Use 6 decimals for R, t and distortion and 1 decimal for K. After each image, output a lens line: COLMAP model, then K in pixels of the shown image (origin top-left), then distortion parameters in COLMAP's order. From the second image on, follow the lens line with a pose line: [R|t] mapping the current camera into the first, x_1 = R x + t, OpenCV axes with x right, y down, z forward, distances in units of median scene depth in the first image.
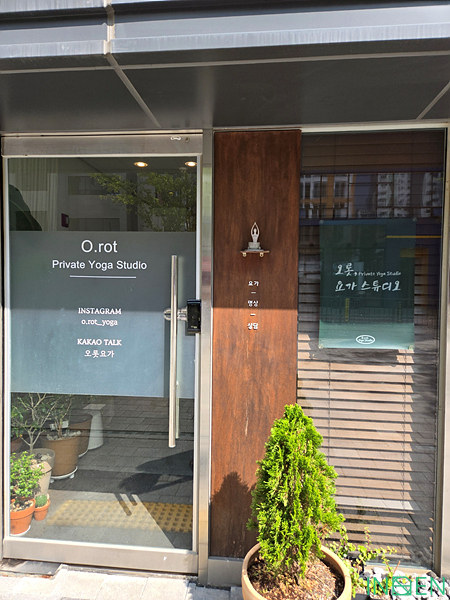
lens RADIAL K [[398.7, 0, 225.0], [0, 398.7, 300.0], [0, 0, 1]] dist [0.092241, -0.083346]
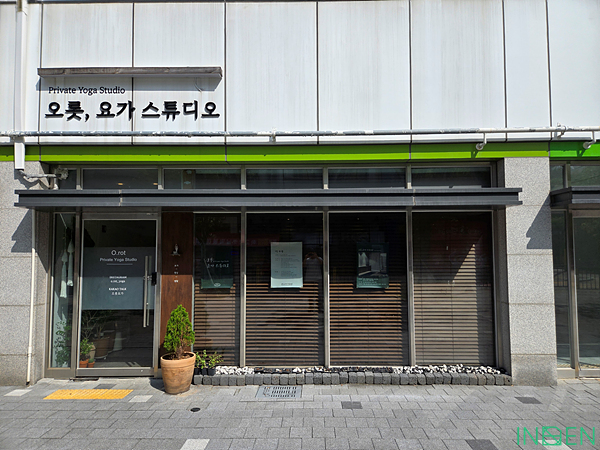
lens RADIAL K [[398.7, 0, 297.2], [0, 398.7, 222.9], [0, 0, 1]] dist [0.092241, -0.083346]
pose [[0.996695, -0.011828, 0.080365, 0.666990], [0.019000, 0.995844, -0.089072, -0.070389], [-0.078977, 0.090305, 0.992778, -1.808044]]
